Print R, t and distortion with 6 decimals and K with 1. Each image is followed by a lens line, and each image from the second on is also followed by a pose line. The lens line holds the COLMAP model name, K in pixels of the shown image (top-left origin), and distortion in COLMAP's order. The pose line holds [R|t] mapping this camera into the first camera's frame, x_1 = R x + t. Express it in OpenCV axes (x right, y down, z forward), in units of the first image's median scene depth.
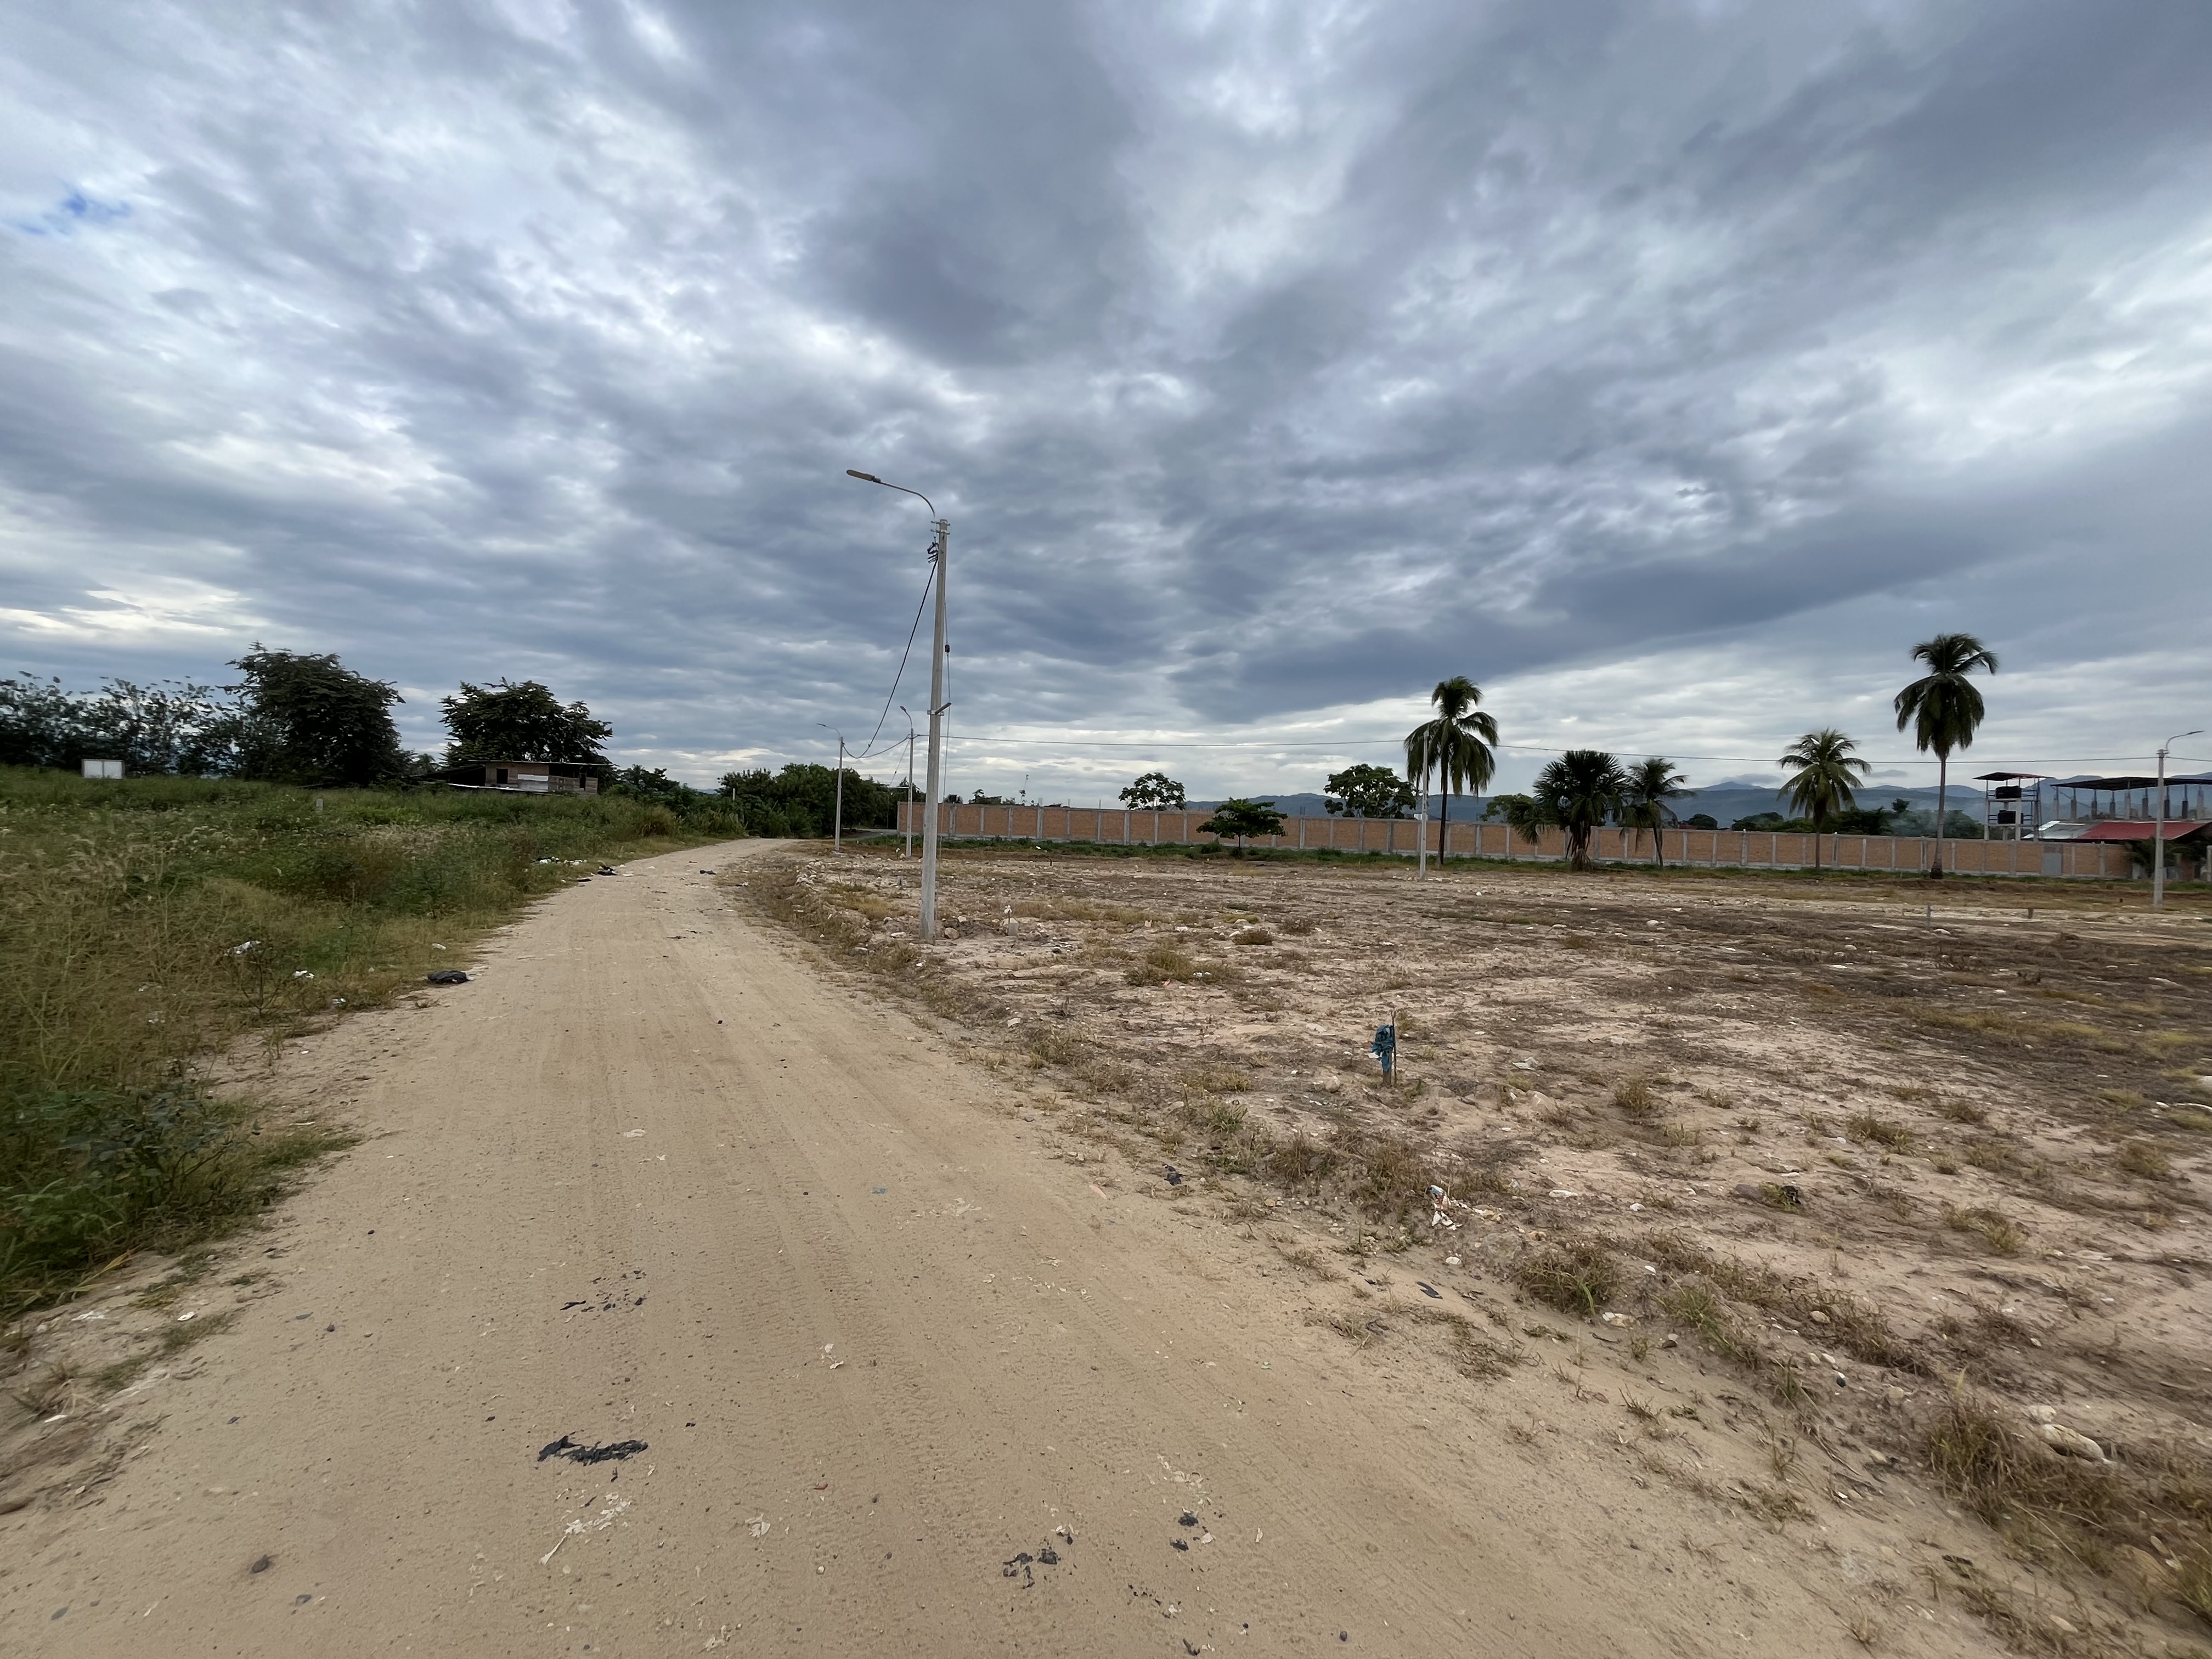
lens RADIAL K [[888.4, 0, 1092.9], [0, 888.4, 808.9], [0, 0, 1]] dist [-0.002566, -0.000362]
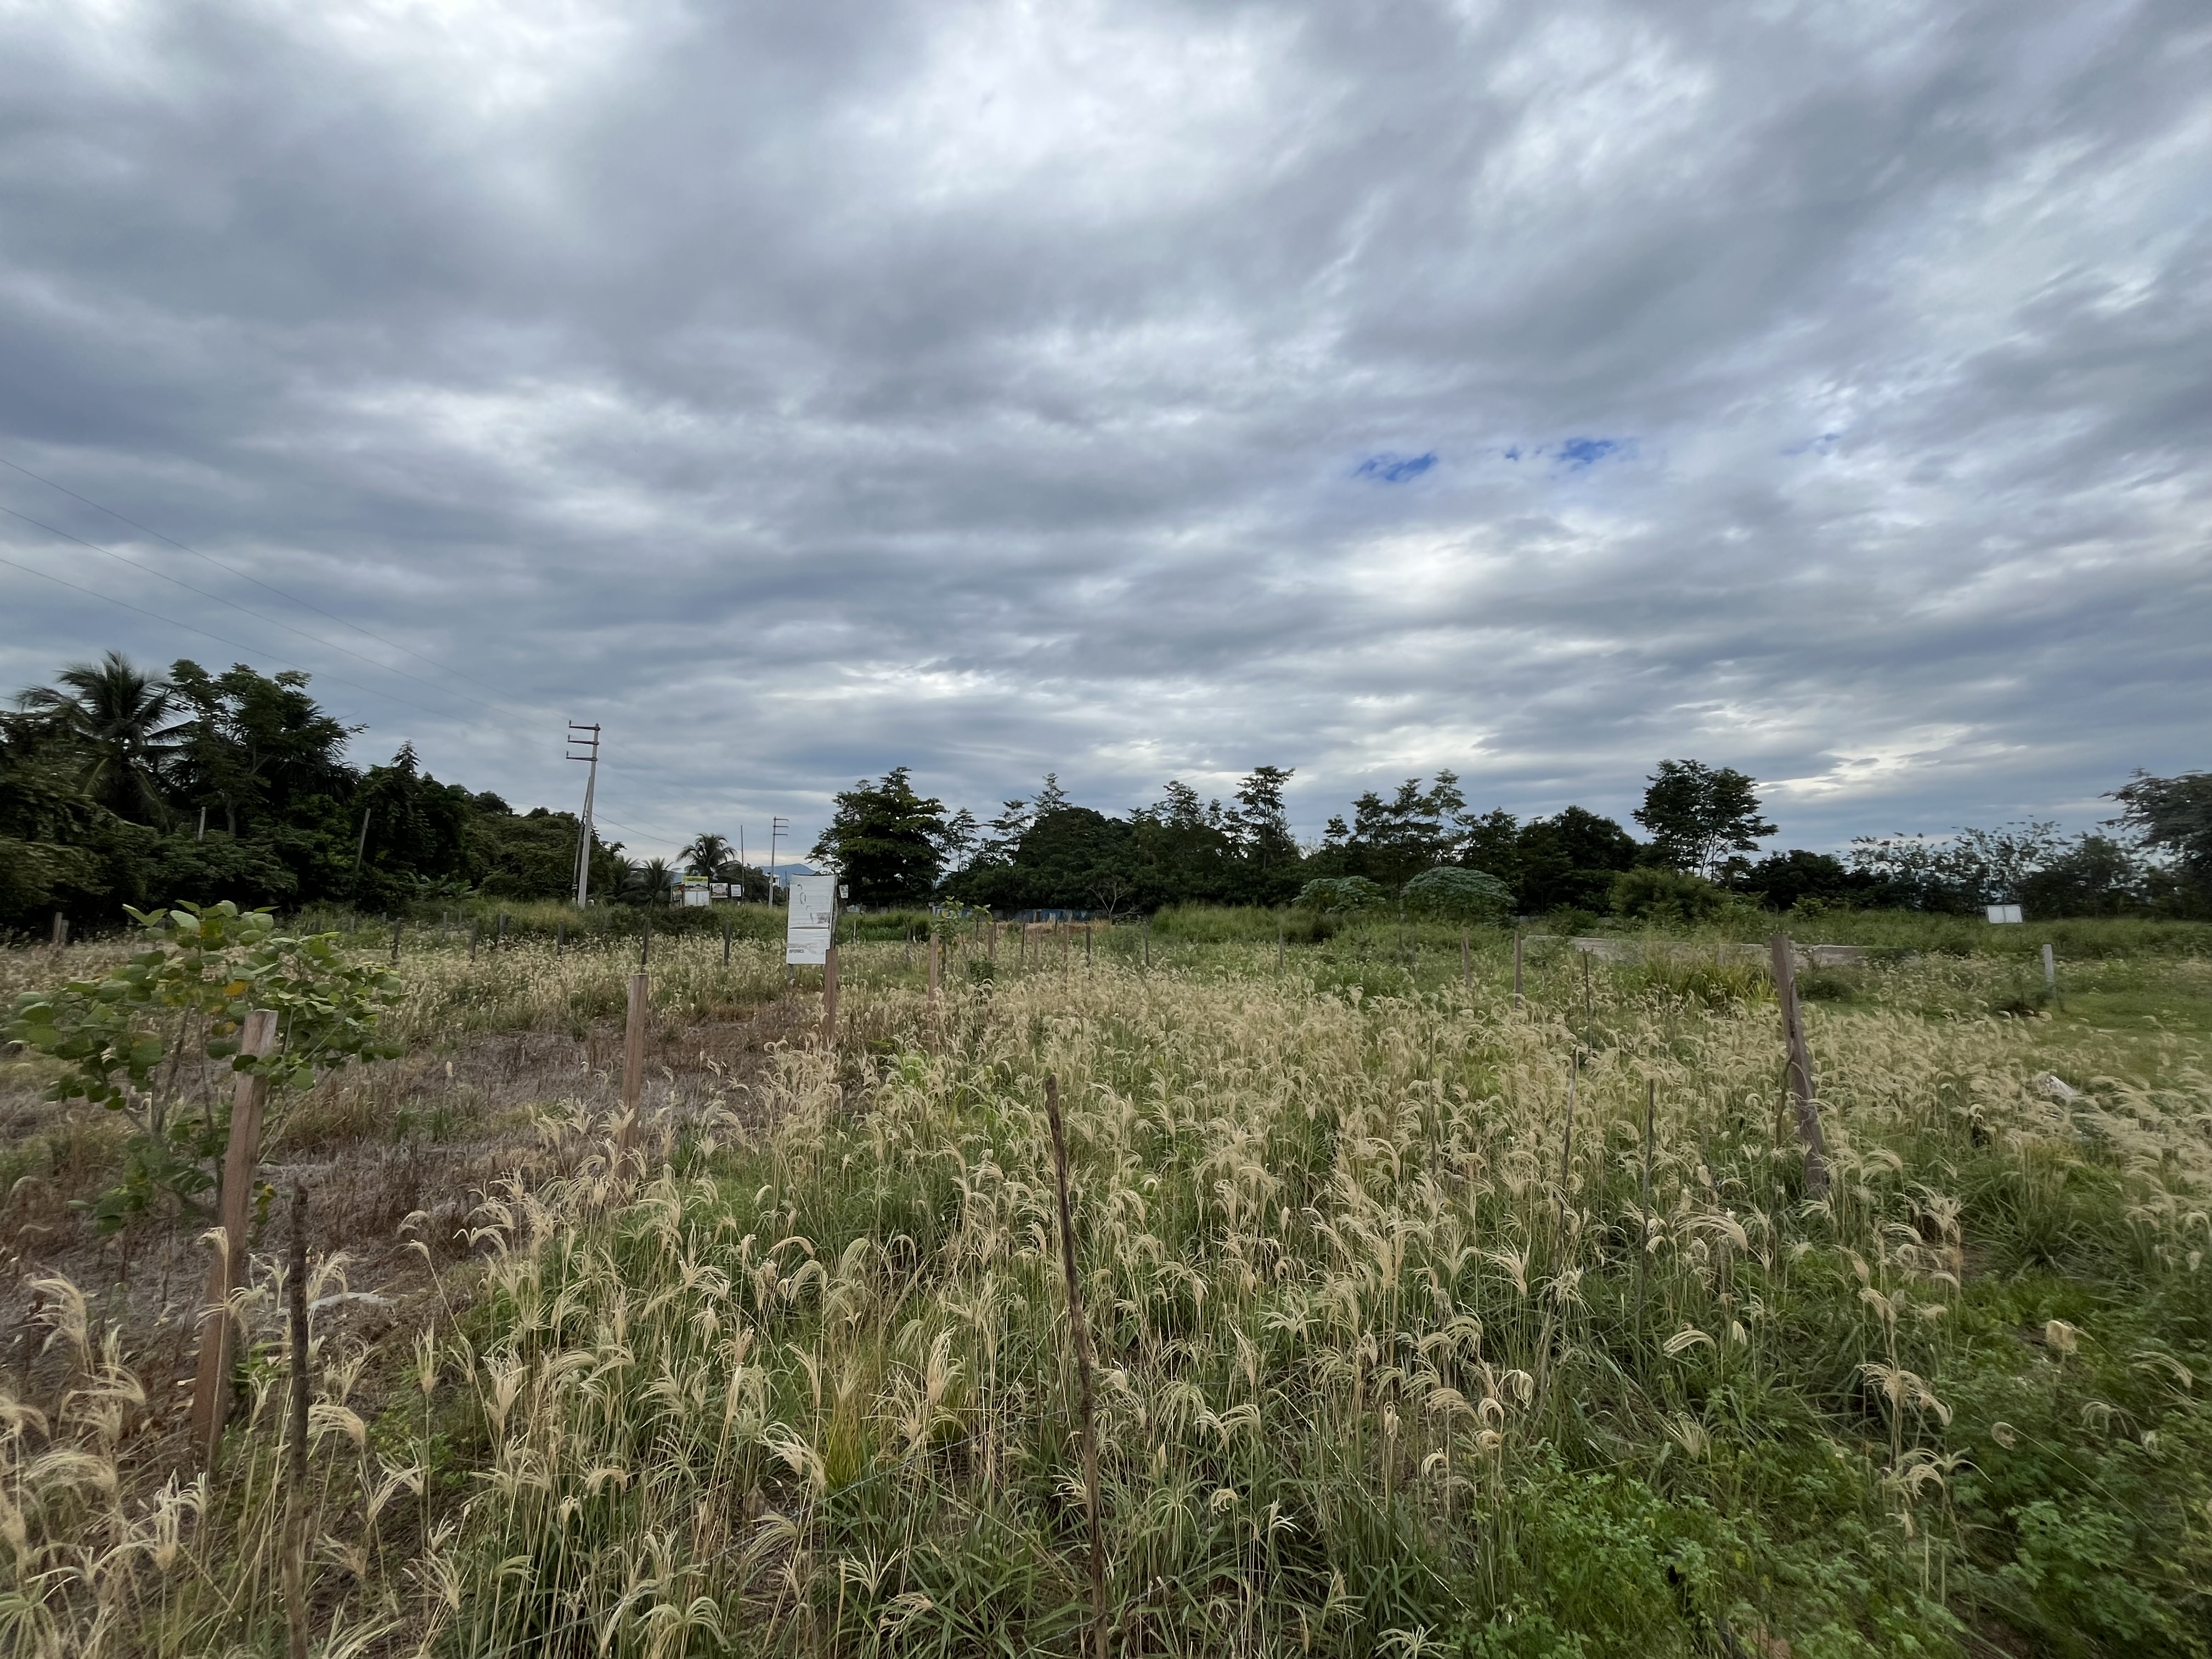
lens RADIAL K [[892.1, 0, 1106.0], [0, 892.1, 829.5], [0, 0, 1]] dist [-0.003061, -0.000498]
pose [[0.034302, -0.130542, -0.990849, -0.065781], [0.009578, 0.991430, -0.130287, -0.013412], [0.999366, -0.005021, 0.035258, -0.092929]]
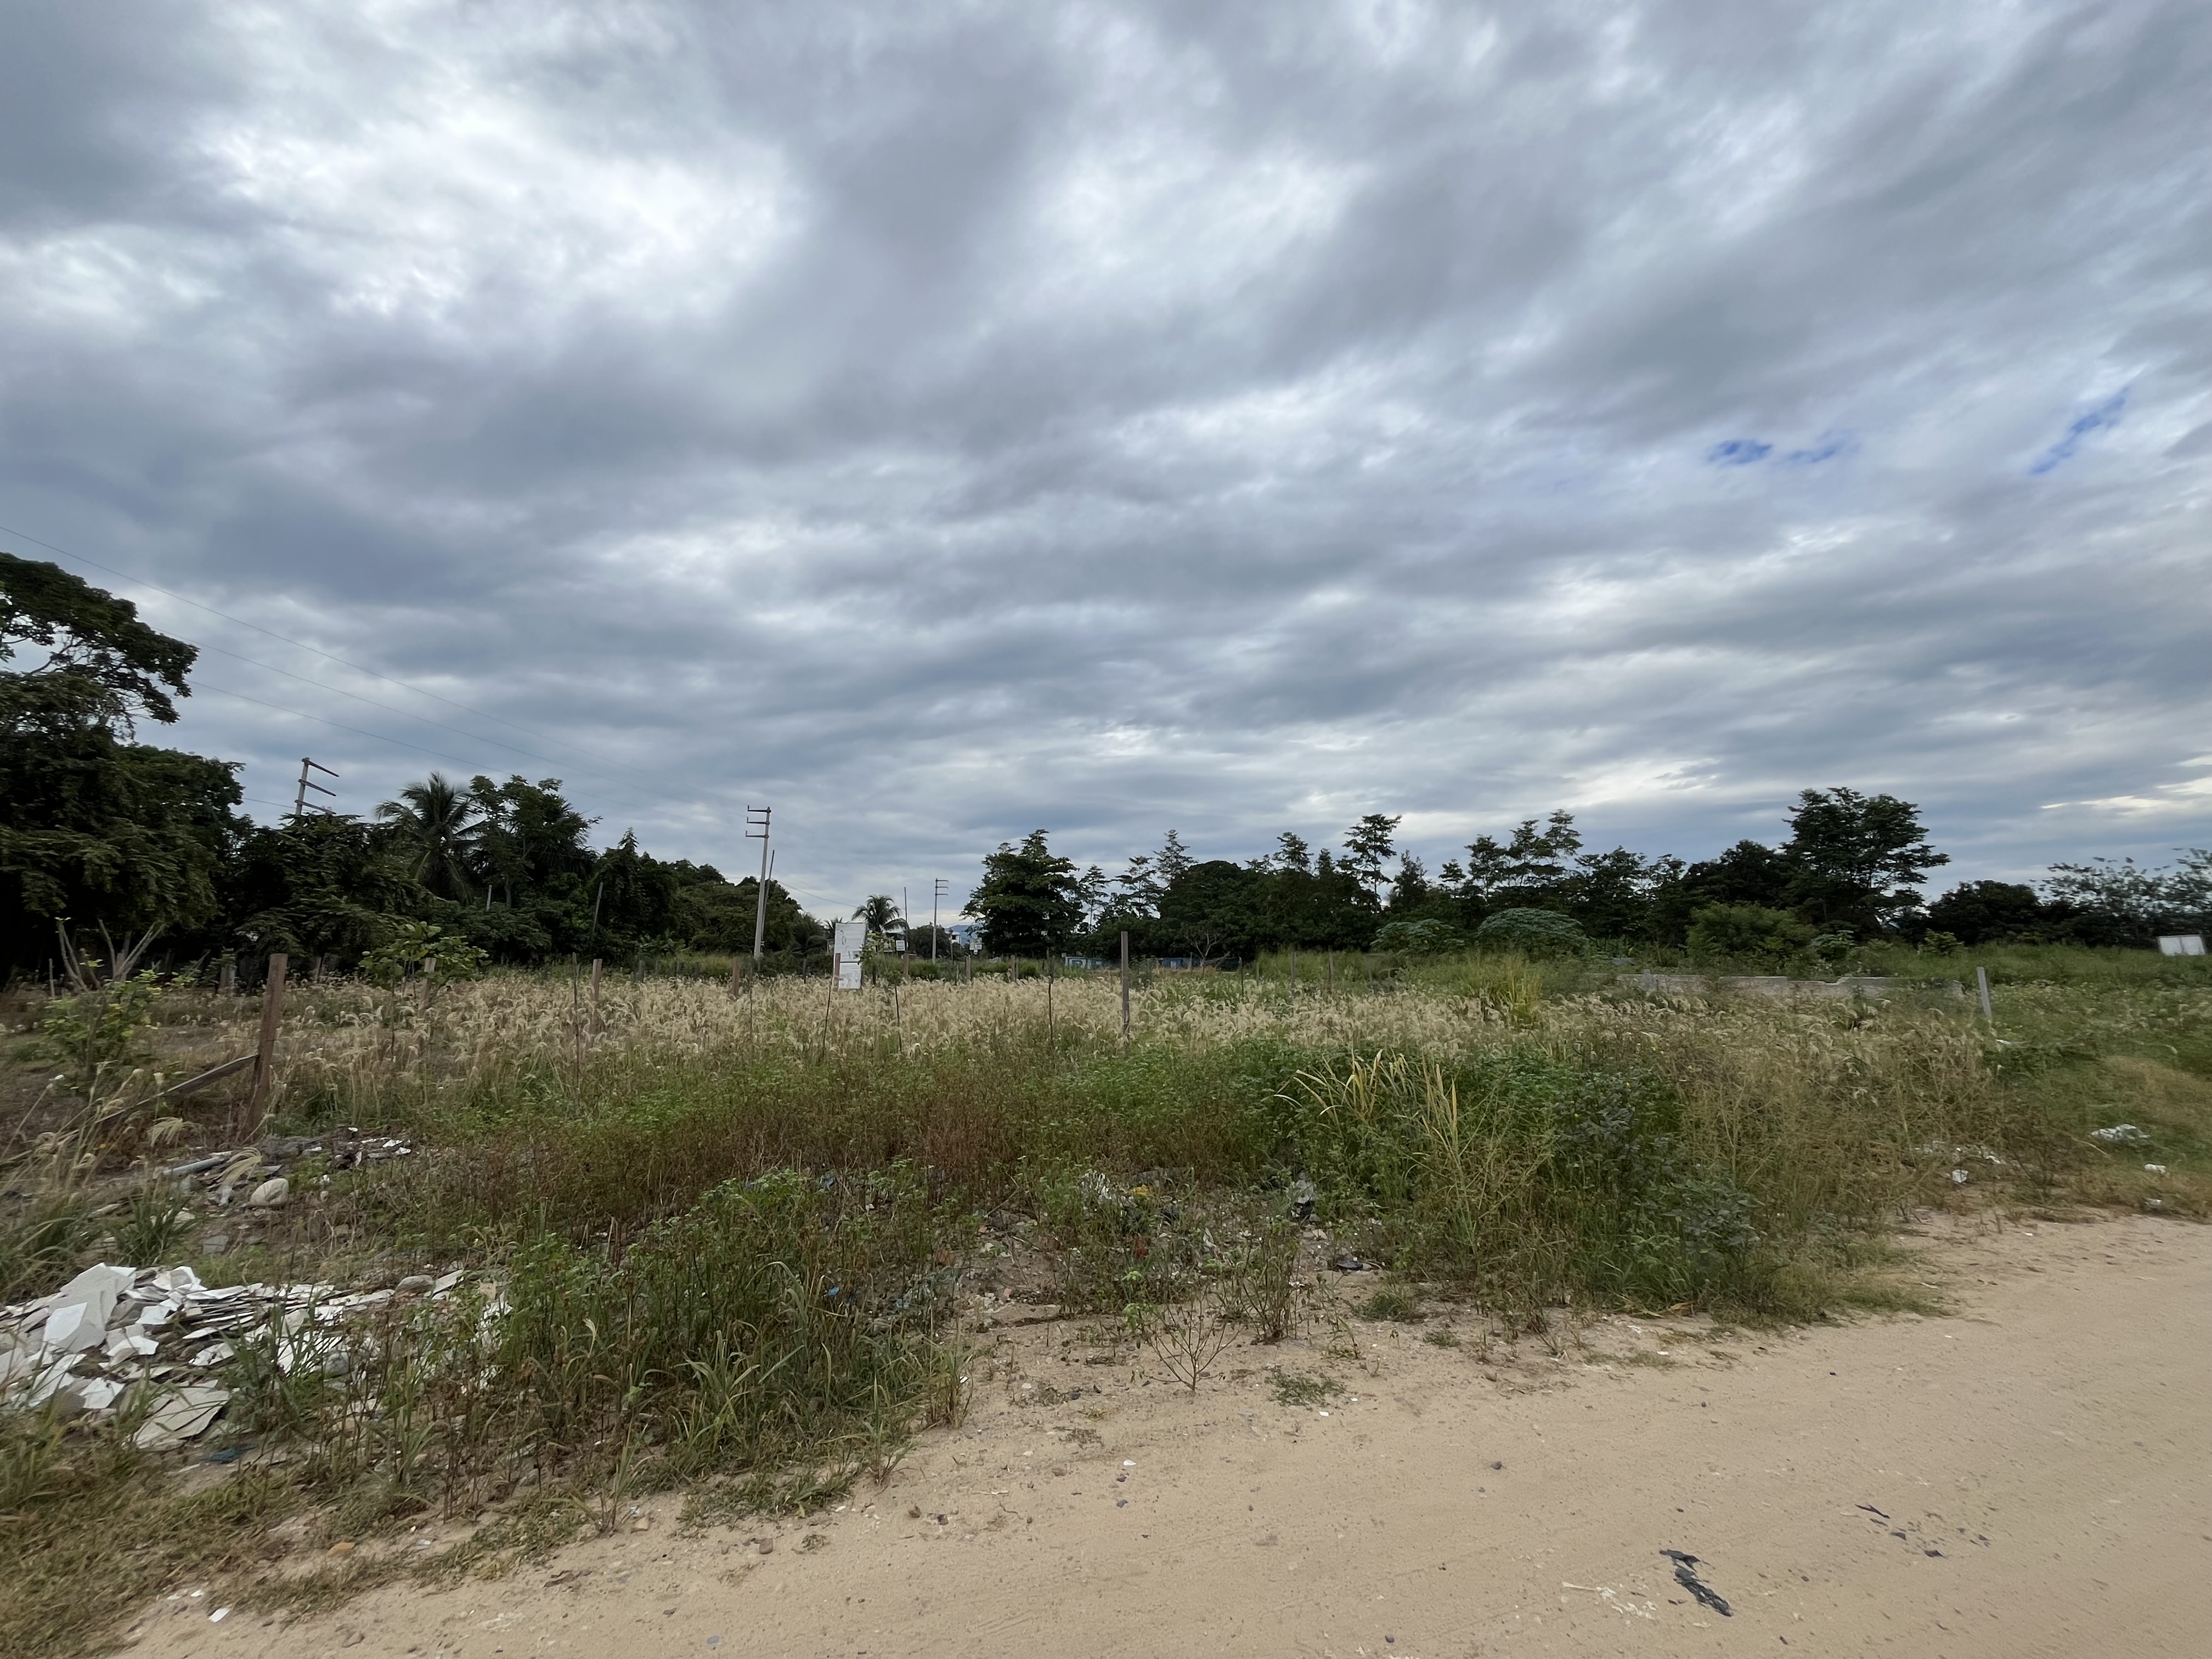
lens RADIAL K [[900.4, 0, 1106.6], [0, 900.4, 842.2], [0, 0, 1]] dist [-0.001806, -0.000437]
pose [[-0.174146, -0.172680, -0.969461, 0.031023], [0.012094, 0.984055, -0.177452, 0.002222], [0.984646, -0.042627, -0.169281, 0.023026]]
